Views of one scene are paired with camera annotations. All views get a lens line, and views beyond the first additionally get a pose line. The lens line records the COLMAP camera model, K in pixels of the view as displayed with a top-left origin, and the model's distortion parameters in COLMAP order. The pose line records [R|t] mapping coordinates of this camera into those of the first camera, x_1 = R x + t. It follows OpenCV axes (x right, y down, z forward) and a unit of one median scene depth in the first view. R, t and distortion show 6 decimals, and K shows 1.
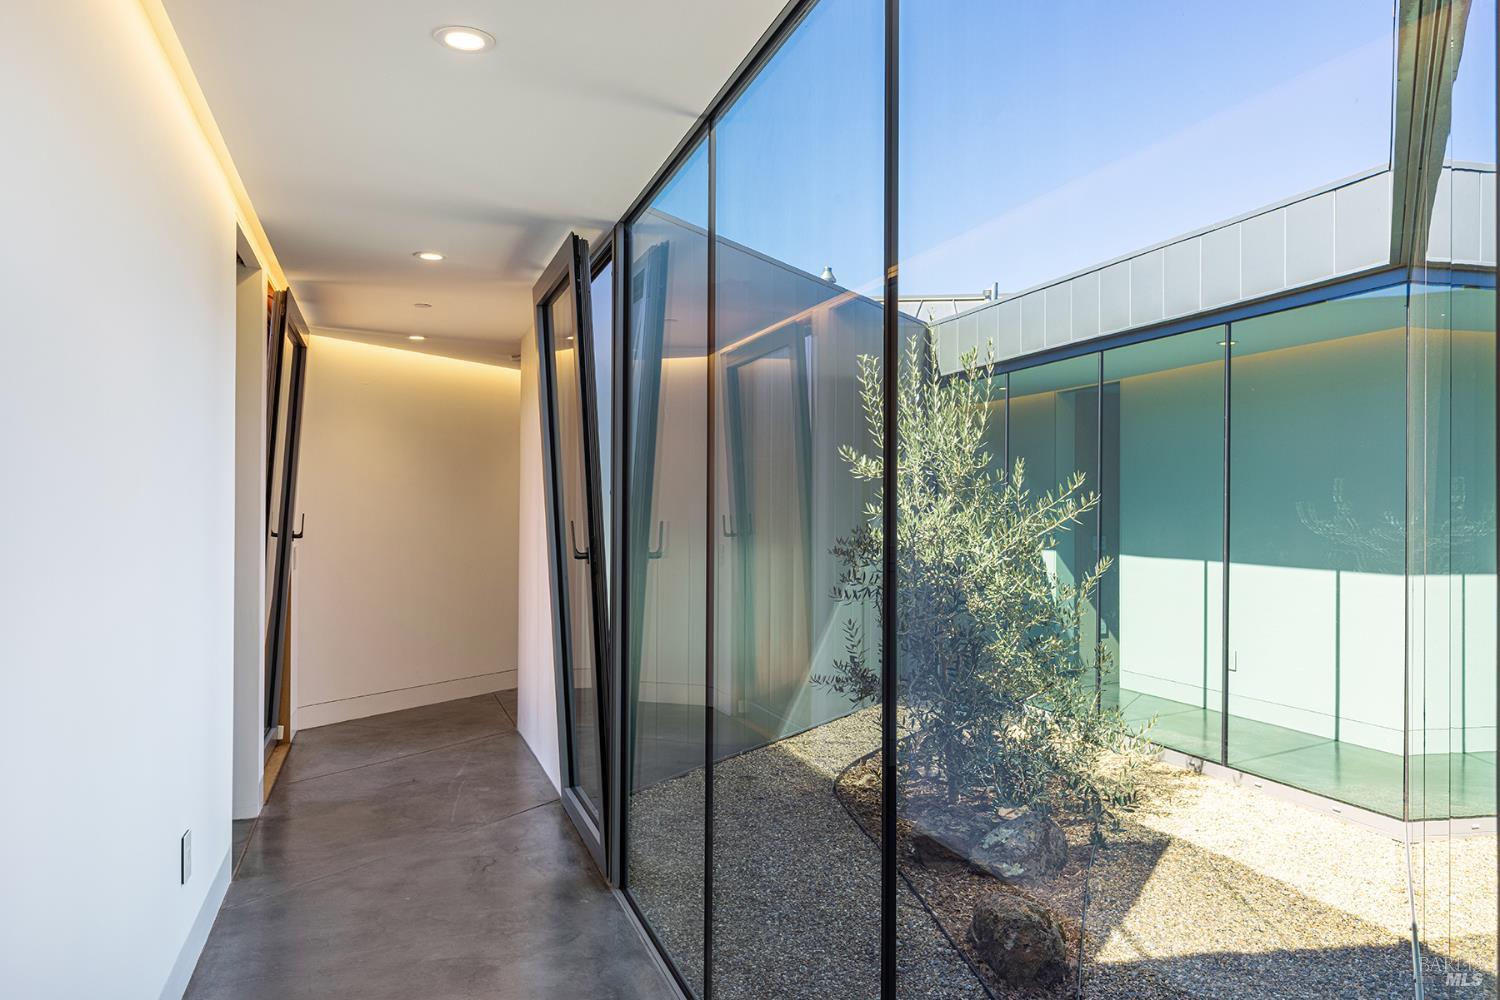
lens RADIAL K [[1092.7, 0, 750.0], [0, 1092.7, 500.0], [0, 0, 1]] dist [0.006988, 0.001240]
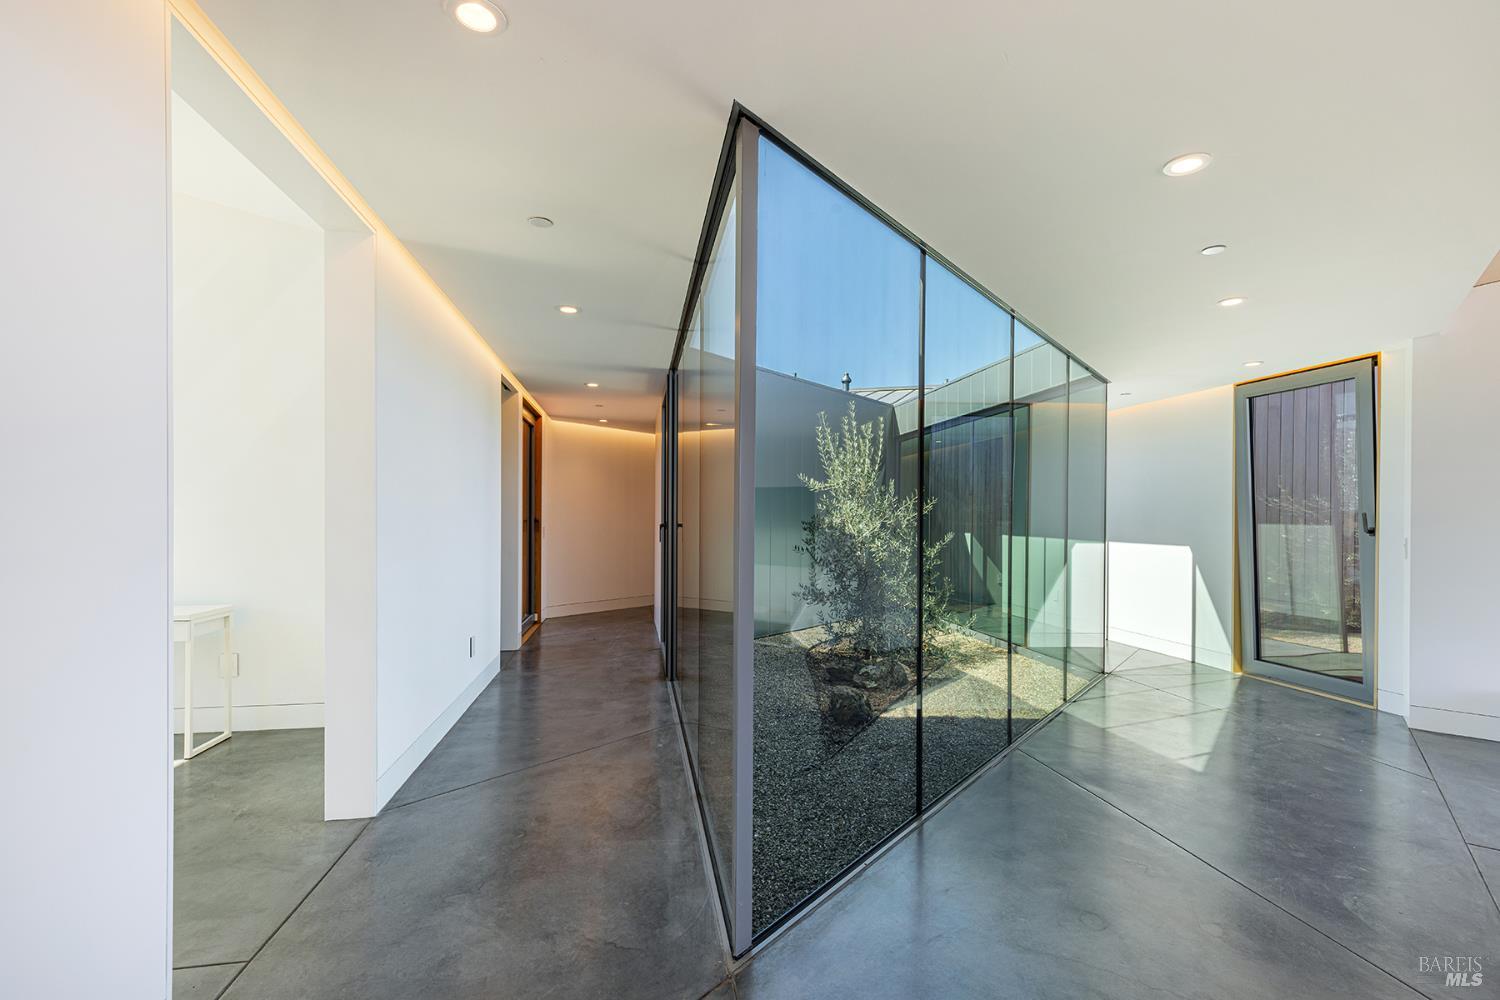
lens RADIAL K [[679.5, 0, 757.2], [0, 679.5, 503.6], [0, 0, 1]] dist [0.003894, 0.000864]
pose [[0.990618, 0.001520, -0.136654, 0.178888], [-0.003229, 0.999919, -0.012288, 0.021032], [0.136624, 0.012614, 0.990543, -0.229532]]
